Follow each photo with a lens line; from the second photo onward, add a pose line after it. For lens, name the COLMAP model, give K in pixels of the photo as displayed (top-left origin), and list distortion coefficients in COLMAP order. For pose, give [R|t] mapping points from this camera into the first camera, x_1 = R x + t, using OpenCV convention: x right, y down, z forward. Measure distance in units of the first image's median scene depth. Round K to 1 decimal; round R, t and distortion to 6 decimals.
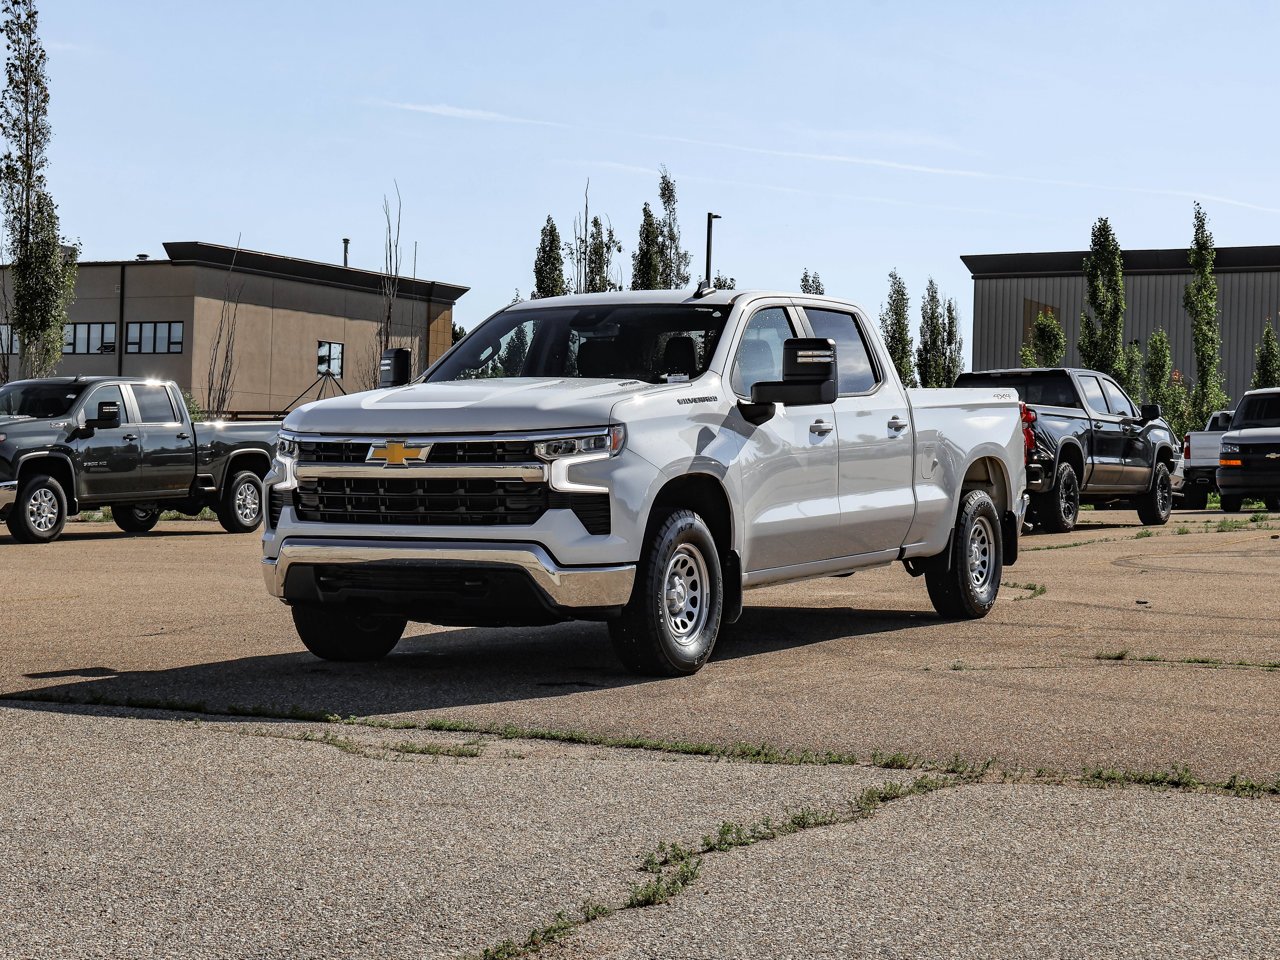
lens RADIAL K [[2447.1, 0, 640.0], [0, 2447.1, 480.0], [0, 0, 1]] dist [-0.002114, 0.067994]
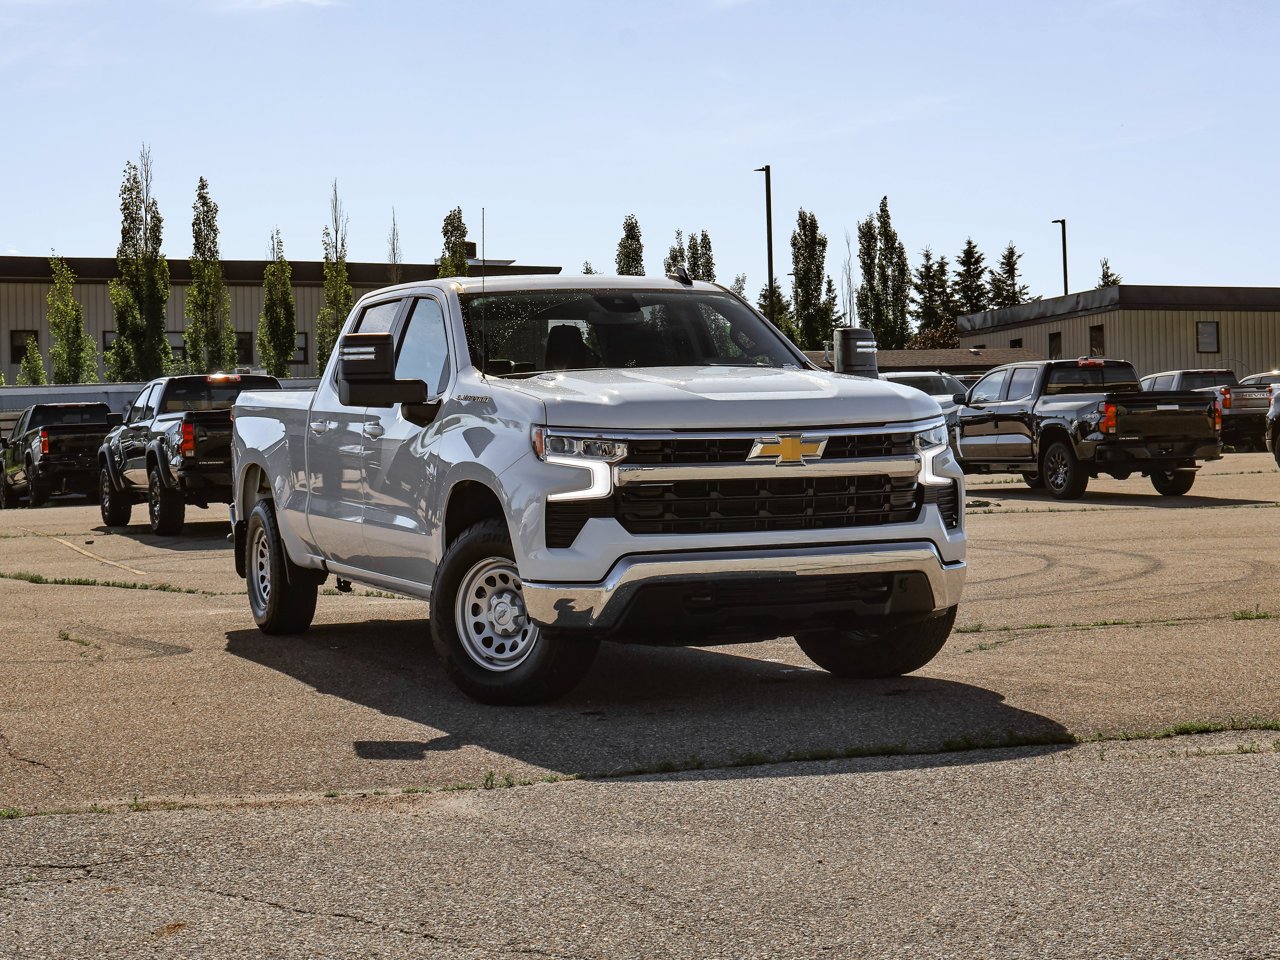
lens RADIAL K [[2358.6, 0, 640.0], [0, 2358.6, 480.0], [0, 0, 1]] dist [0.074783, 0.126048]
pose [[0.640194, -0.032064, 0.767544, -0.779874], [0.037693, 0.999236, 0.010304, -0.010545], [-0.767288, 0.022334, 0.640913, 0.491722]]
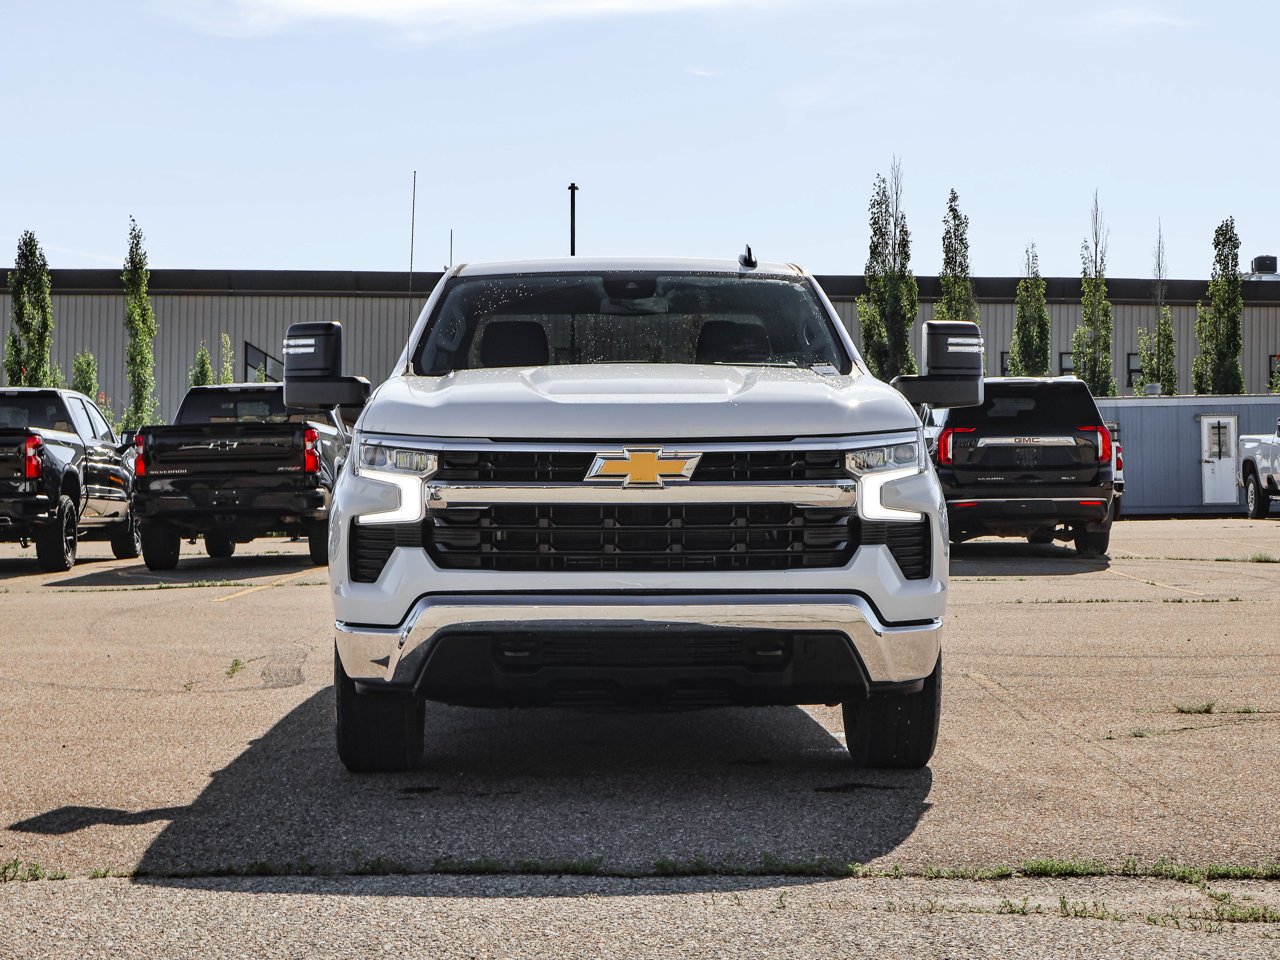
lens RADIAL K [[2447.1, 0, 640.0], [0, 2447.1, 480.0], [0, 0, 1]] dist [-0.002114, 0.067994]
pose [[0.871029, -0.002806, 0.491223, -0.433048], [0.008962, 0.999908, -0.010180, -0.000393], [-0.491149, 0.013270, 0.870974, 0.399392]]
